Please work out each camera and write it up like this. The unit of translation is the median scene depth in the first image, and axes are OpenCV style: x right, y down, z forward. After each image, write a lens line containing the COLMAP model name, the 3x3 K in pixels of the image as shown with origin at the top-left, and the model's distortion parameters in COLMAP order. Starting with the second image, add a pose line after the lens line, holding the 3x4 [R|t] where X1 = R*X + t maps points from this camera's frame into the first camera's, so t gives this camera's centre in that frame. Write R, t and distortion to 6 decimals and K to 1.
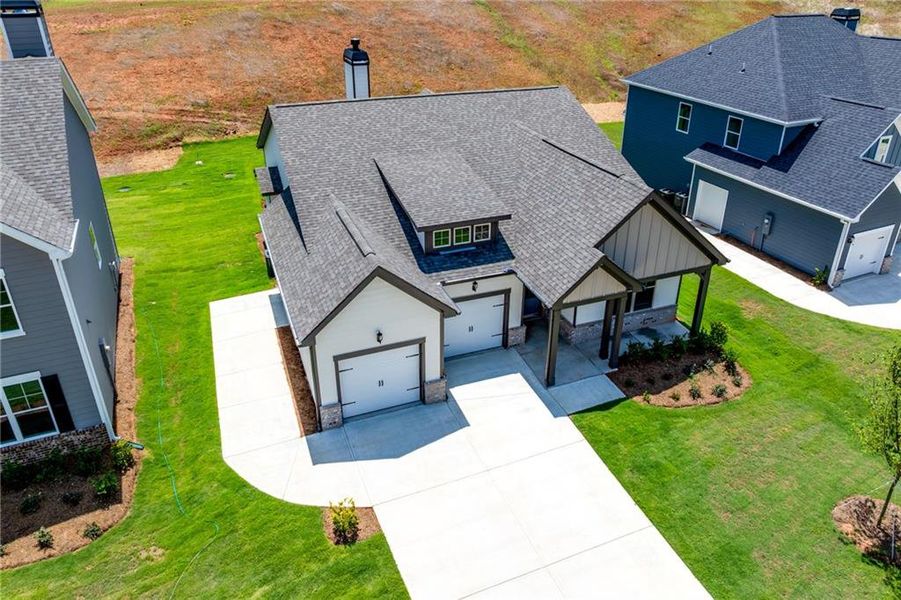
lens RADIAL K [[626.1, 0, 477.0], [0, 626.1, 275.0], [0, 0, 1]] dist [-0.044004, 0.002293]
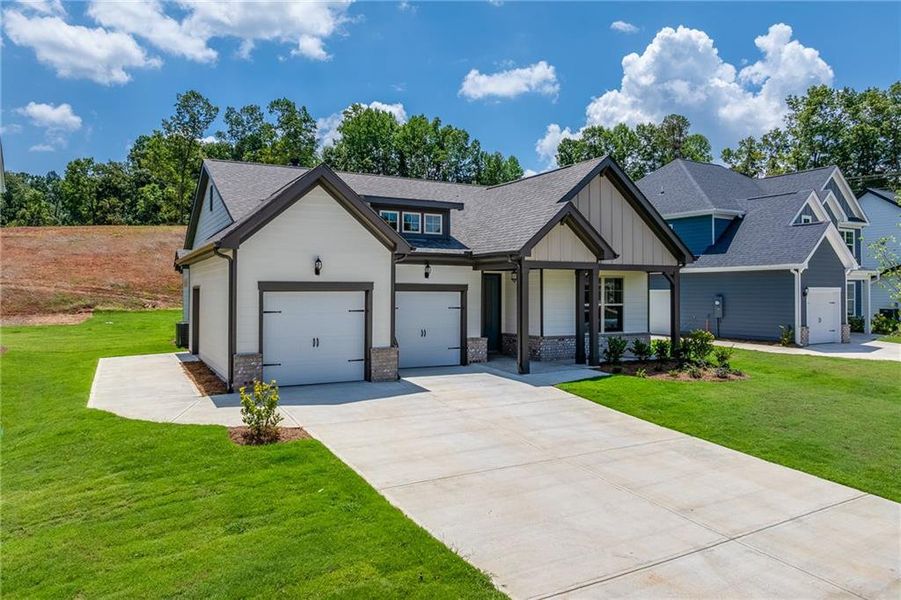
lens RADIAL K [[626.1, 0, 477.0], [0, 626.1, 275.0], [0, 0, 1]] dist [-0.044004, 0.002293]
pose [[0.992219, -0.019019, 0.123042, -0.039263], [0.072245, 0.892821, -0.444579, 0.384396], [-0.101398, 0.450009, 0.887248, 0.202362]]
